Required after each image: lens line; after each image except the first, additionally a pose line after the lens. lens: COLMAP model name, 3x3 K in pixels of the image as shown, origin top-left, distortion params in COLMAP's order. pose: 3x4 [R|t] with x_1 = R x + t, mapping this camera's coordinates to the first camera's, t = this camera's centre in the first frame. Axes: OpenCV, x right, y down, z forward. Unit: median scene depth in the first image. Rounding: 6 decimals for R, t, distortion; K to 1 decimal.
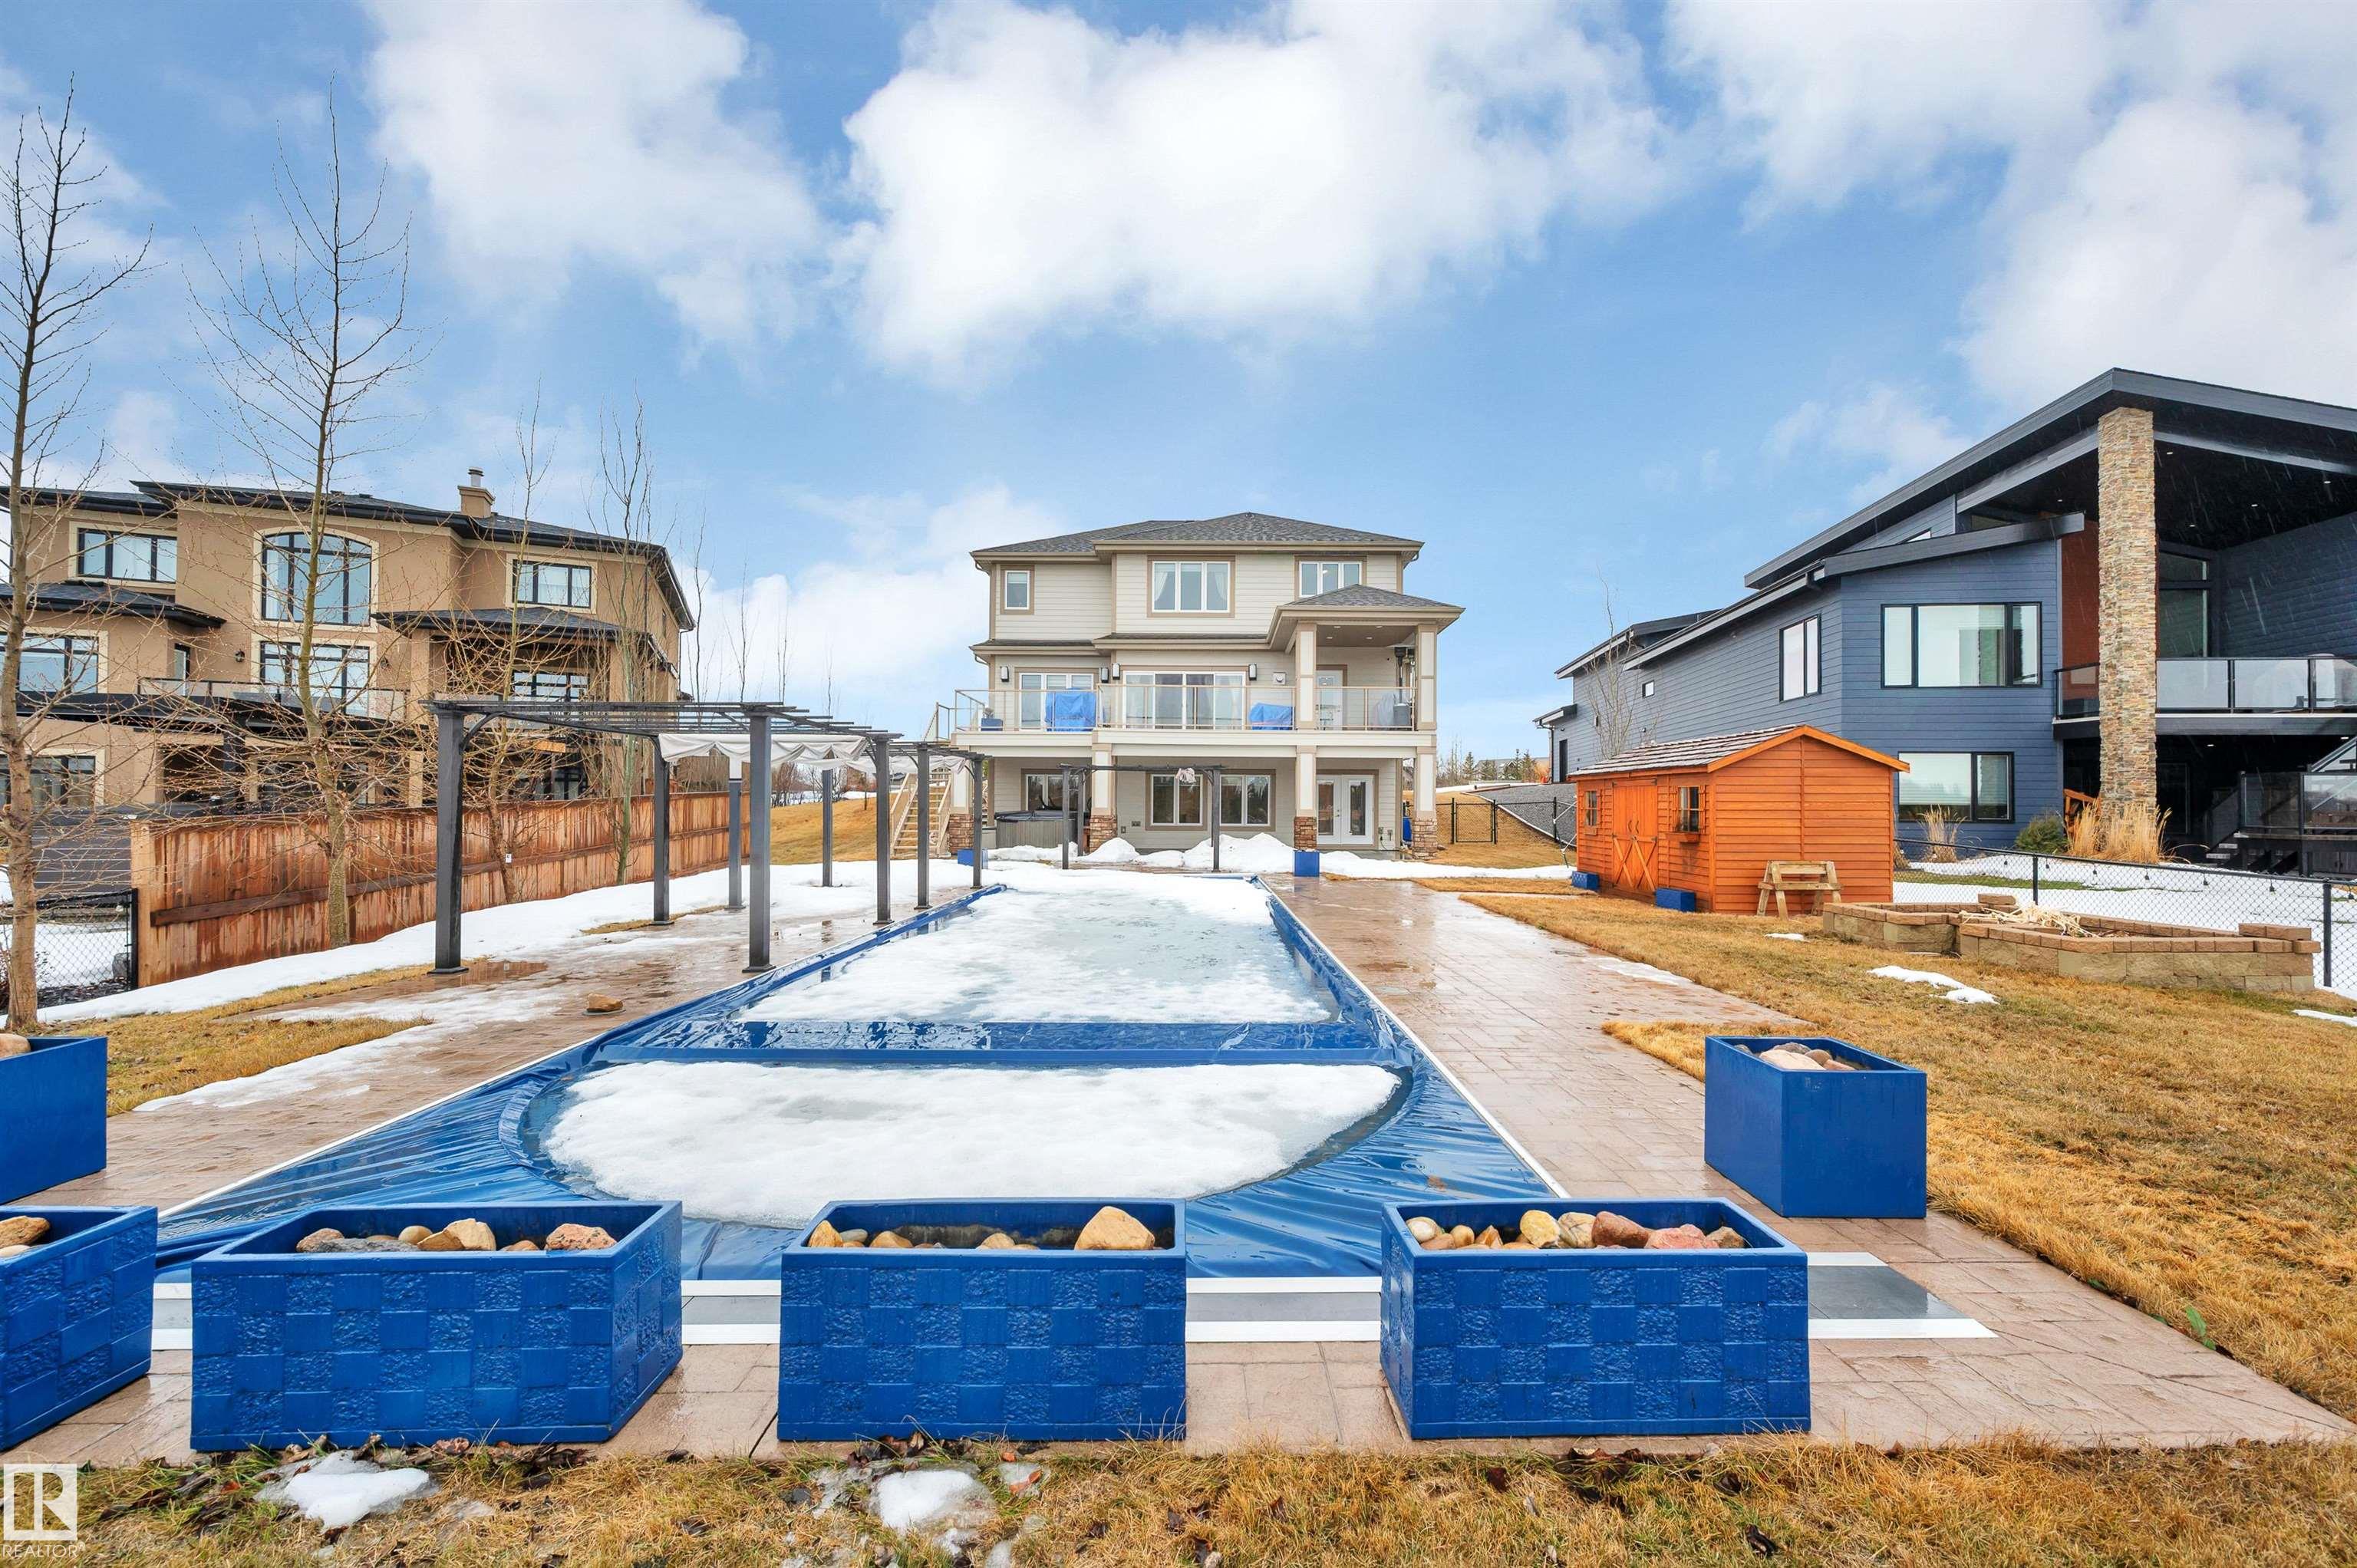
lens RADIAL K [[946.3, 0, 1198.2], [0, 946.3, 793.1], [0, 0, 1]] dist [-0.002960, -0.000471]
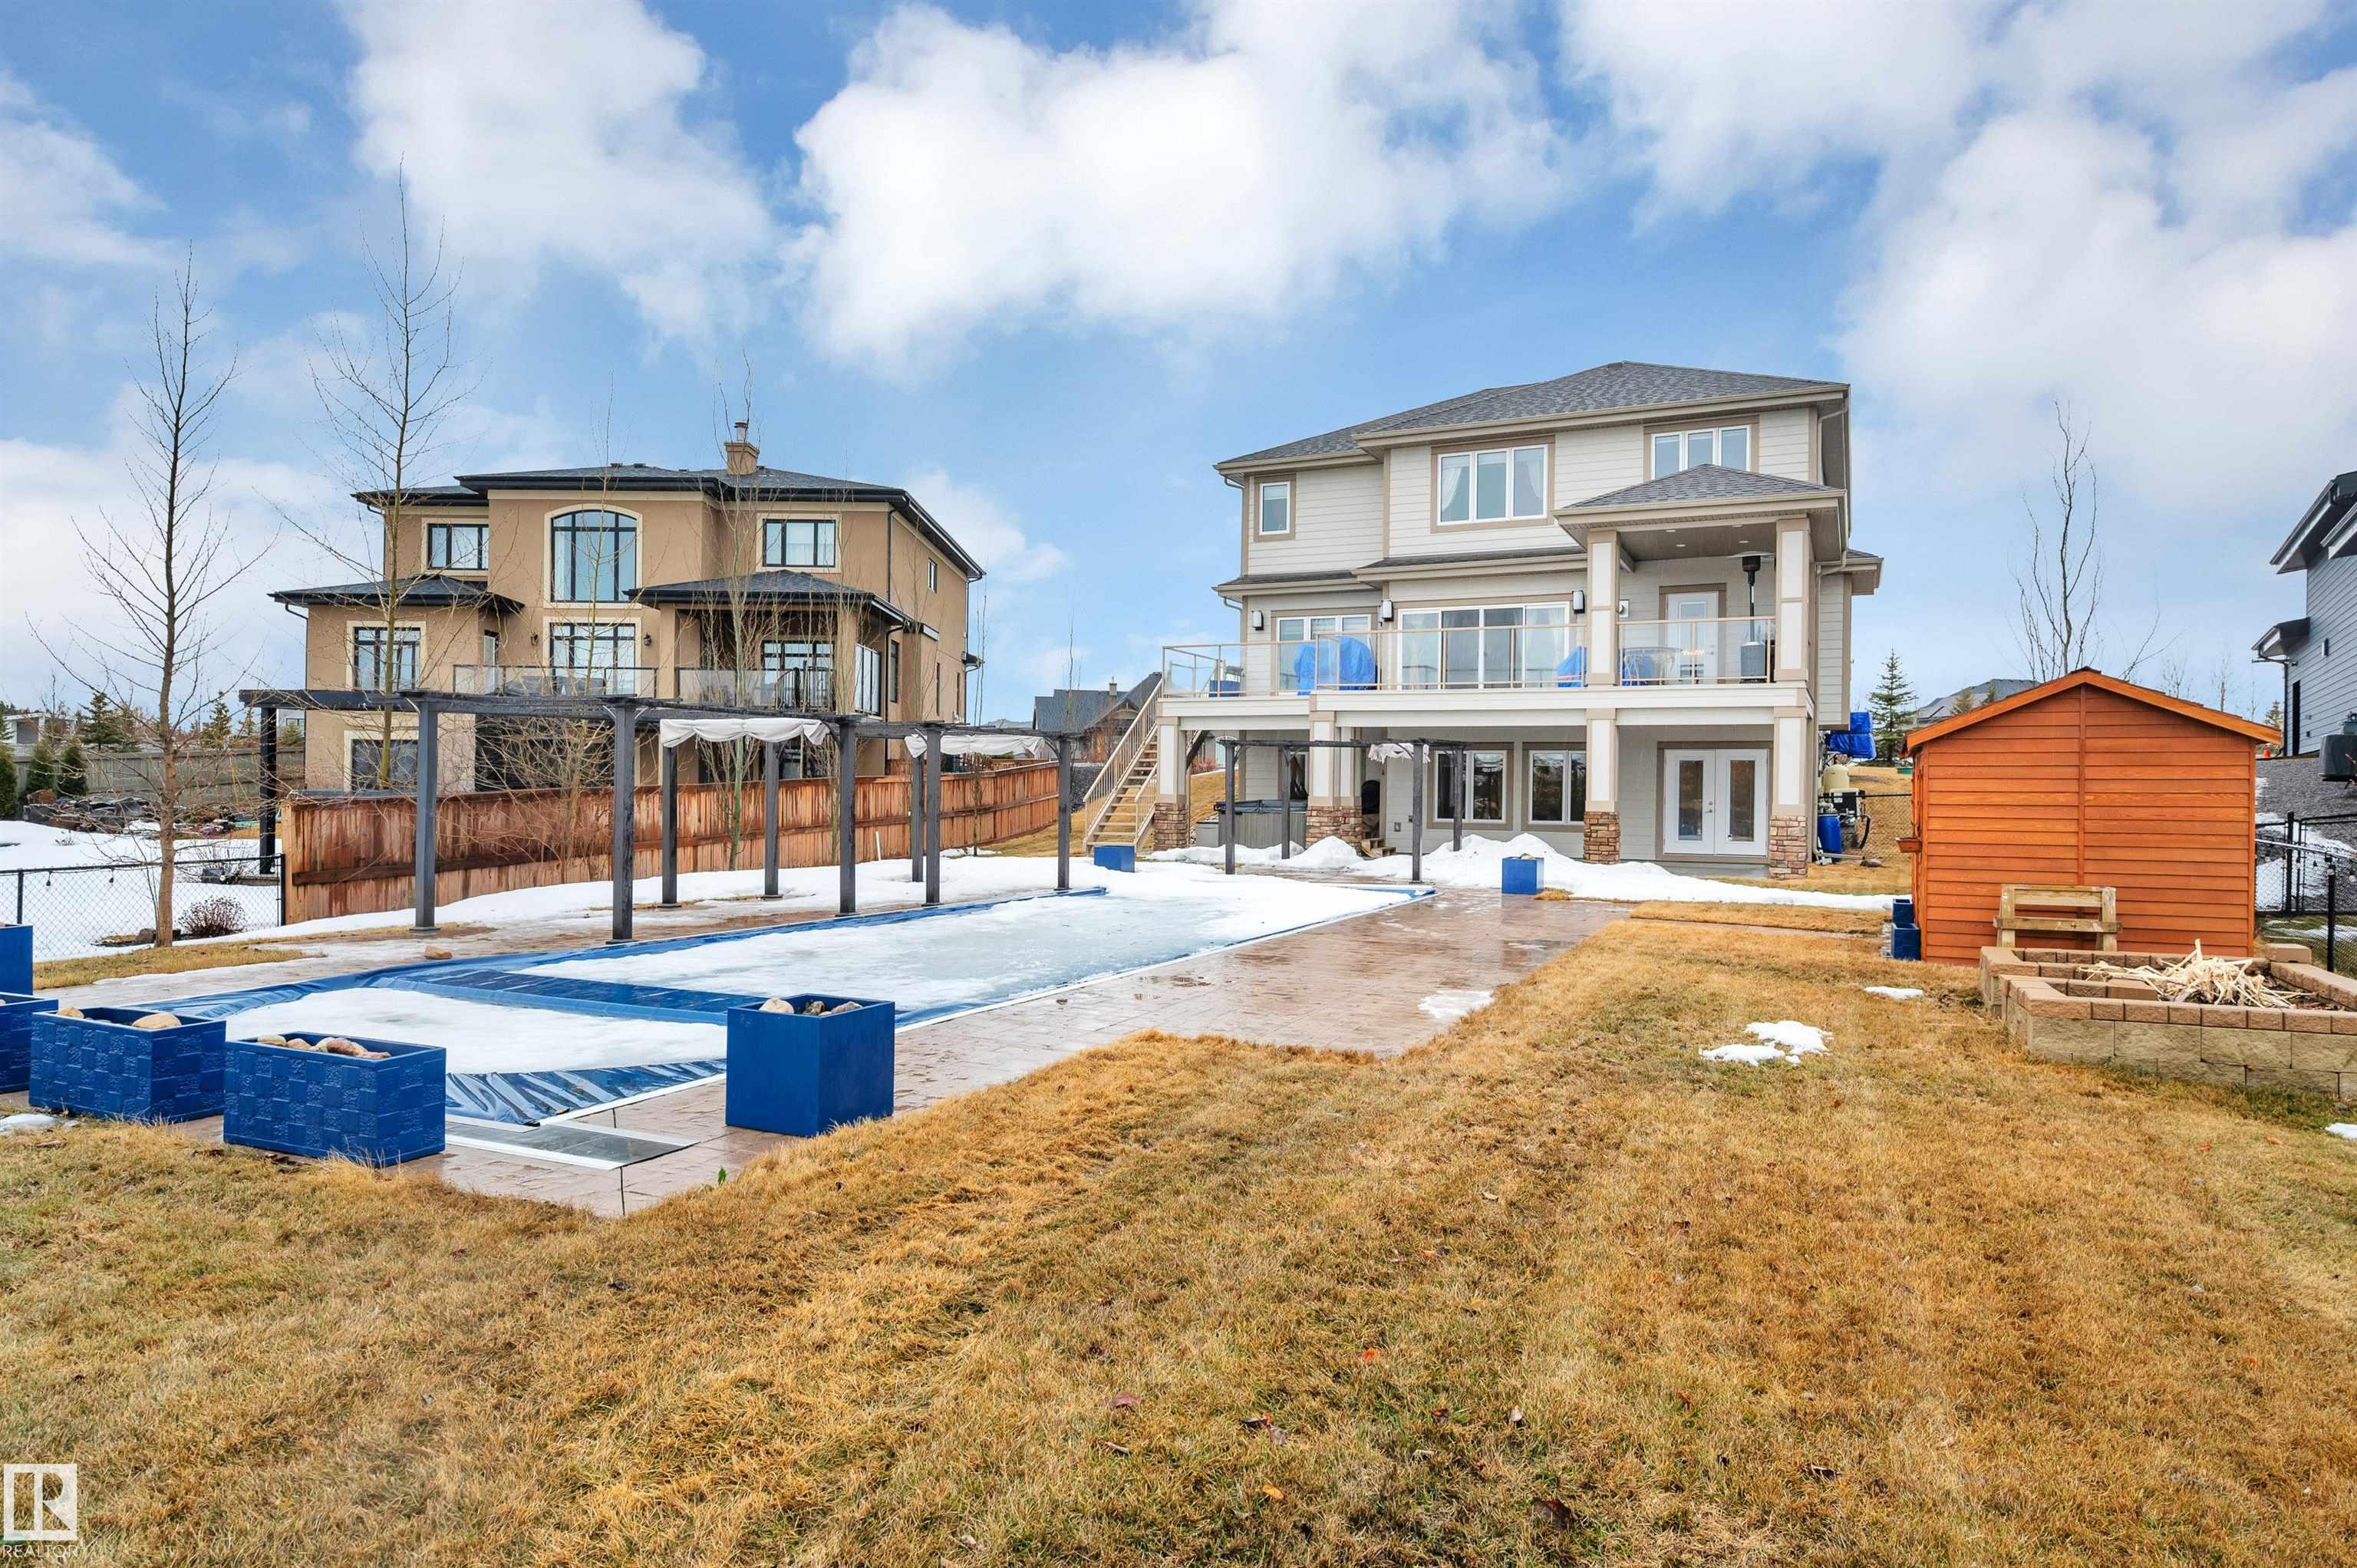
lens RADIAL K [[1404.1, 0, 1178.5], [0, 1404.1, 784.0], [0, 0, 1]] dist [-0.004336, -0.001688]
pose [[0.901782, 0.003077, -0.432180, 0.278922], [-0.000473, 0.999981, 0.006132, -0.001075], [0.432190, -0.005326, 0.901767, -0.058909]]
